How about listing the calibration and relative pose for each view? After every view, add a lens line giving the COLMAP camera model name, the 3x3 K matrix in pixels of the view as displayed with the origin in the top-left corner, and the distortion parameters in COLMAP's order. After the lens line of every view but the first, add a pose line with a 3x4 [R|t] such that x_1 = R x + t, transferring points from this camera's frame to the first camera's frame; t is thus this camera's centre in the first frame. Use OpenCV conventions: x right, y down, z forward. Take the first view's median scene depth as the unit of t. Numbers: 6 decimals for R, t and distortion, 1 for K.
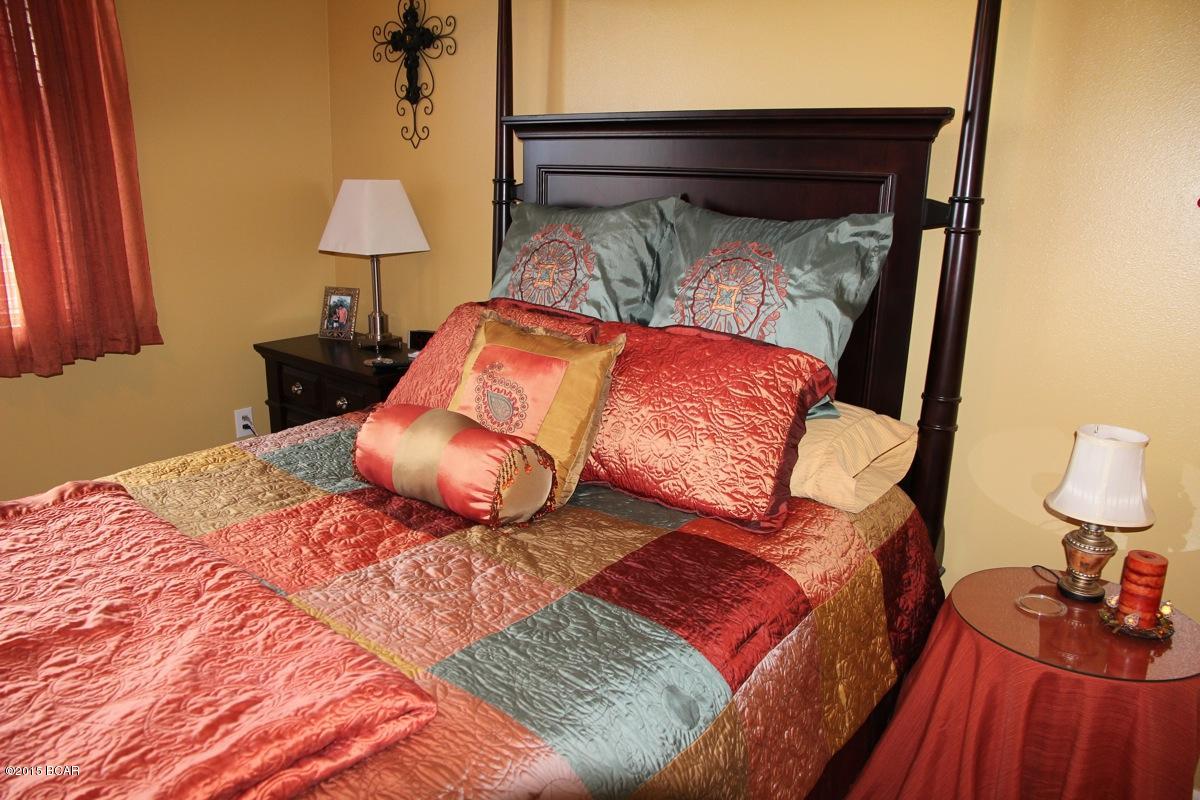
lens RADIAL K [[829.3, 0, 597.0], [0, 829.3, 400.3], [0, 0, 1]] dist [-0.108658, 0.061947]
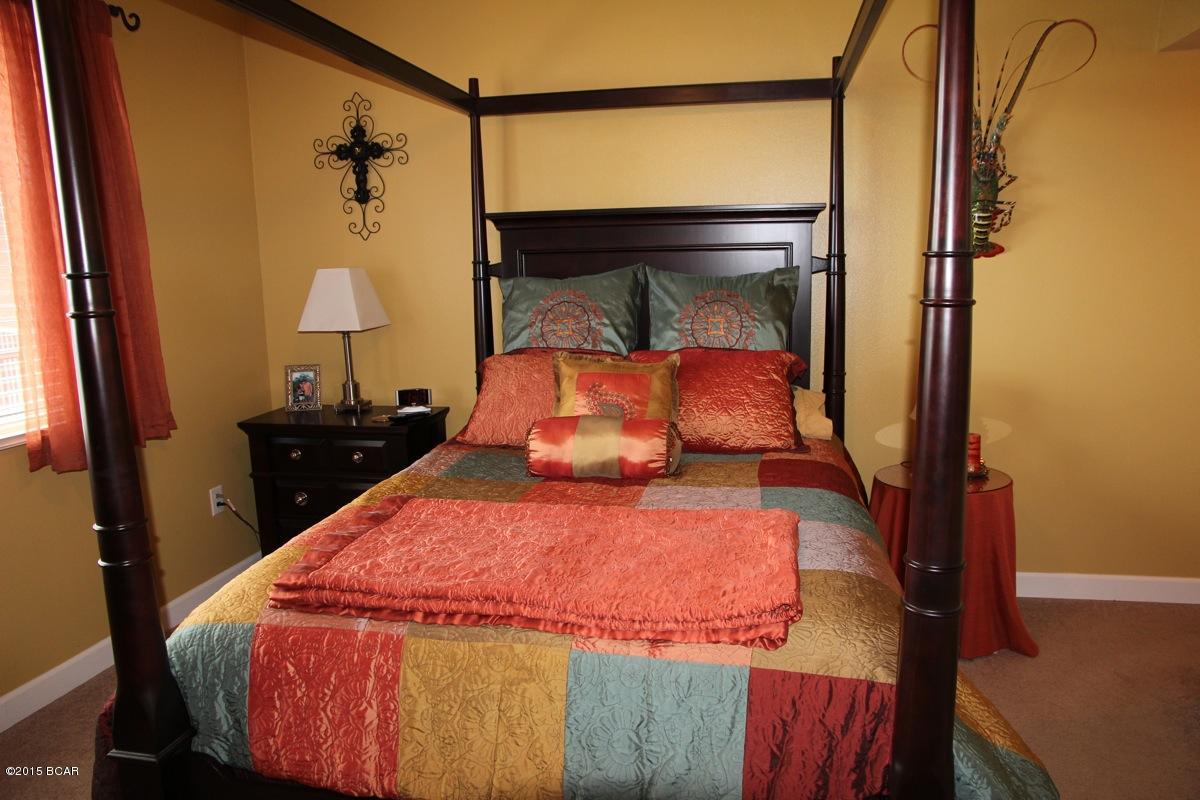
lens RADIAL K [[829.3, 0, 603.8], [0, 829.3, 400.0], [0, 0, 1]] dist [-0.108658, 0.061947]
pose [[0.890367, -0.125520, 0.437597, -0.478791], [0.163585, 0.985250, -0.050233, 0.037385], [-0.424837, 0.116310, 0.897767, -0.192948]]
